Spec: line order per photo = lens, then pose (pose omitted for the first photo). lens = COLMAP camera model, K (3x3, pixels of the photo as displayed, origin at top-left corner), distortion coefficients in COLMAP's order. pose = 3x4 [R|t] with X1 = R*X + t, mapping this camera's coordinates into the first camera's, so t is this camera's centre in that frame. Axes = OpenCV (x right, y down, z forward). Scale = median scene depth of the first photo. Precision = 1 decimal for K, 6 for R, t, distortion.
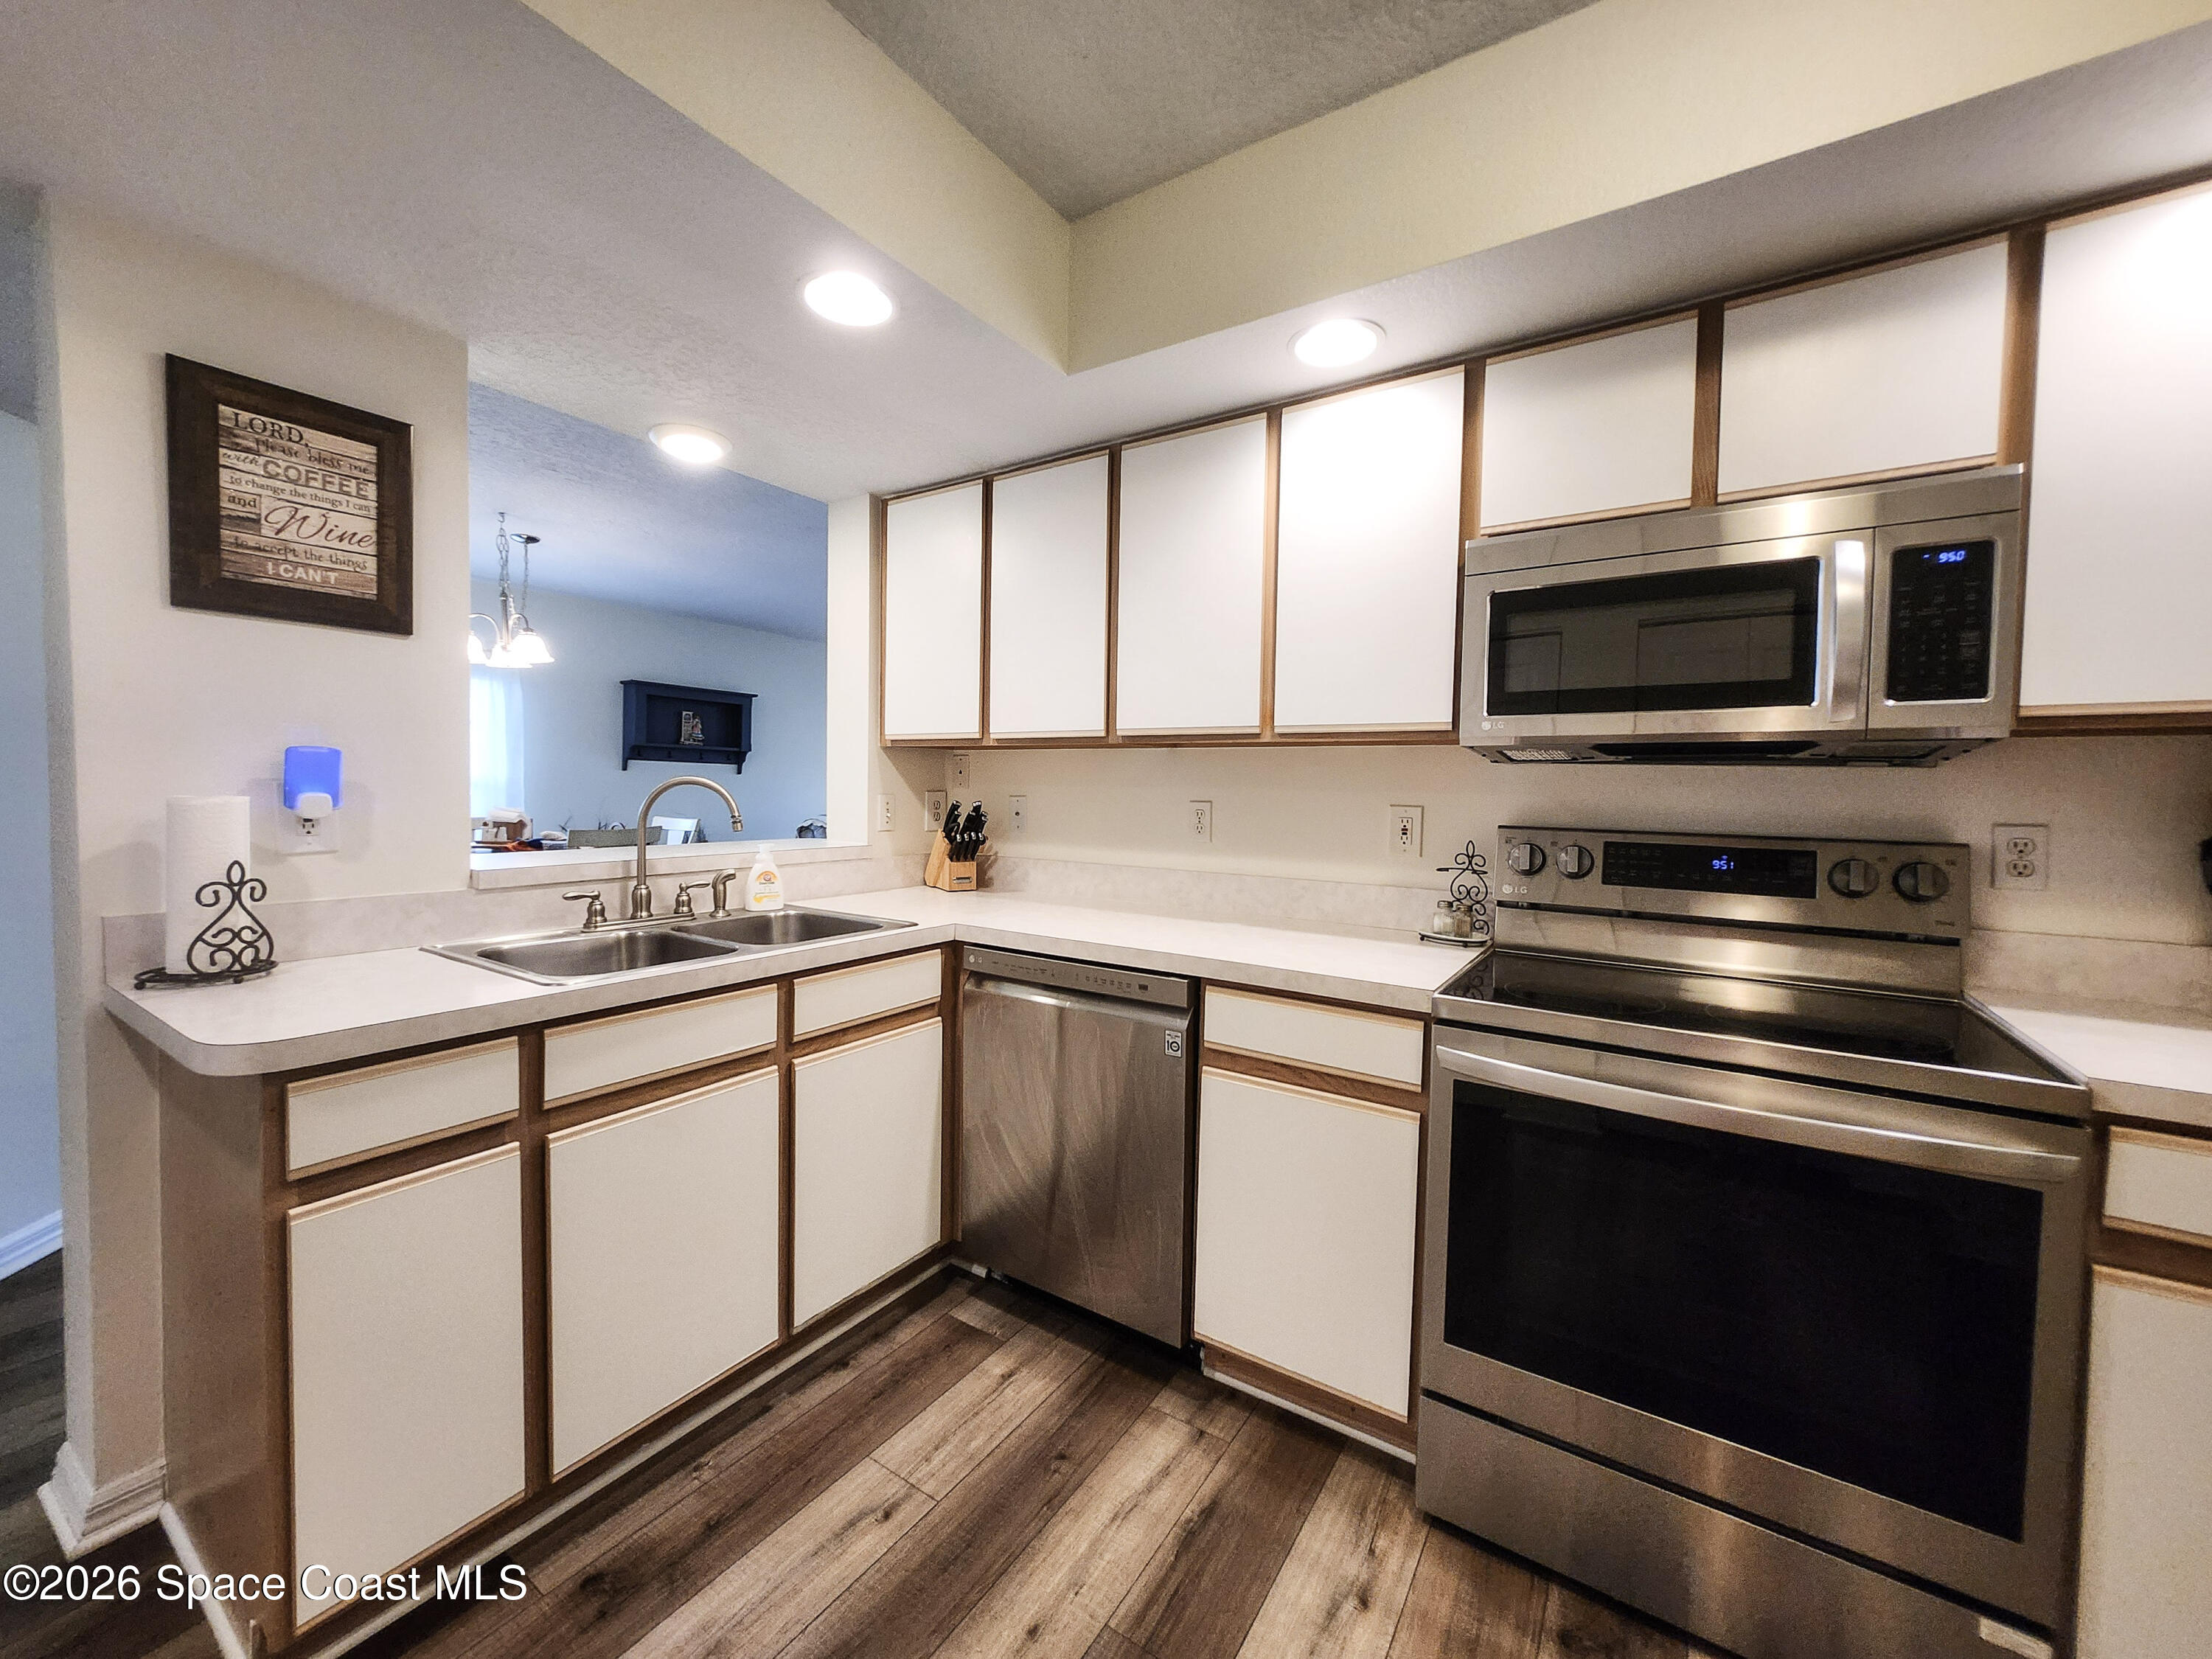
lens RADIAL K [[872.7, 0, 1069.3], [0, 872.7, 809.5], [0, 0, 1]] dist [0.002808, 0.000997]
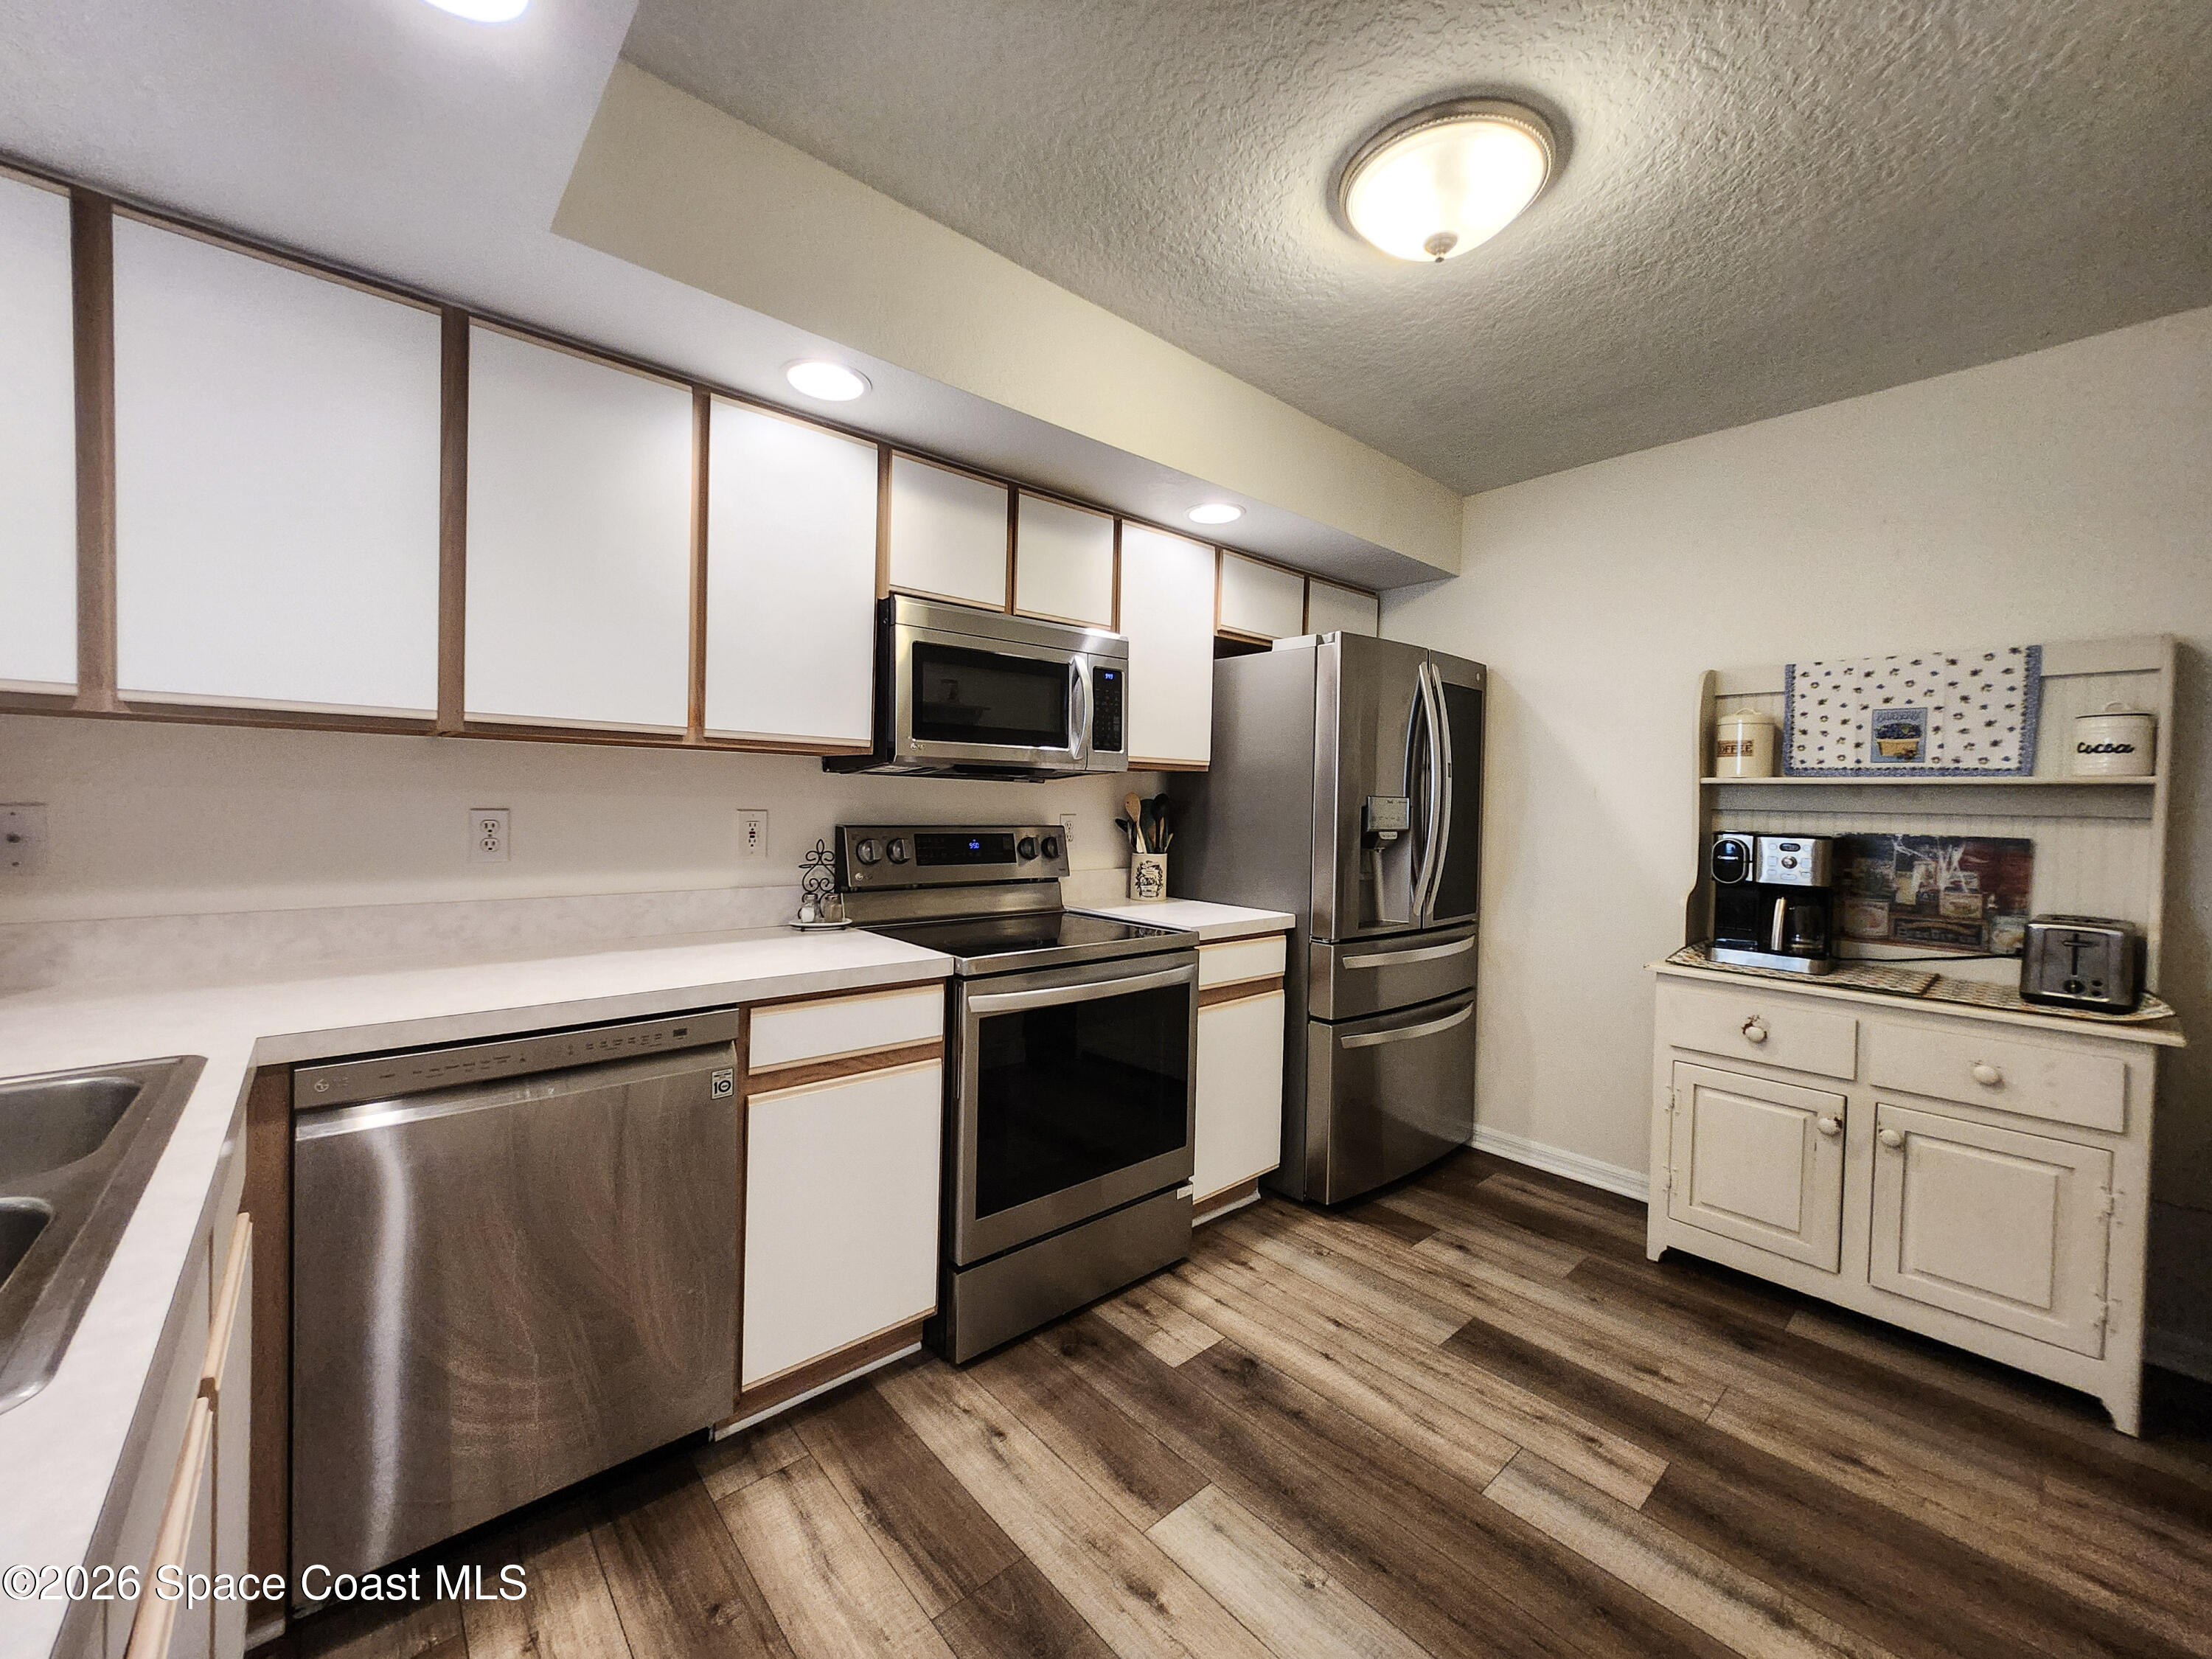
lens RADIAL K [[872.7, 0, 1095.5], [0, 872.7, 813.1], [0, 0, 1]] dist [0.002808, 0.000997]
pose [[0.262359, -0.022647, 0.964705, -0.694827], [0.012876, 0.999718, 0.019967, -0.022362], [-0.964885, 0.007183, 0.262576, 0.431312]]
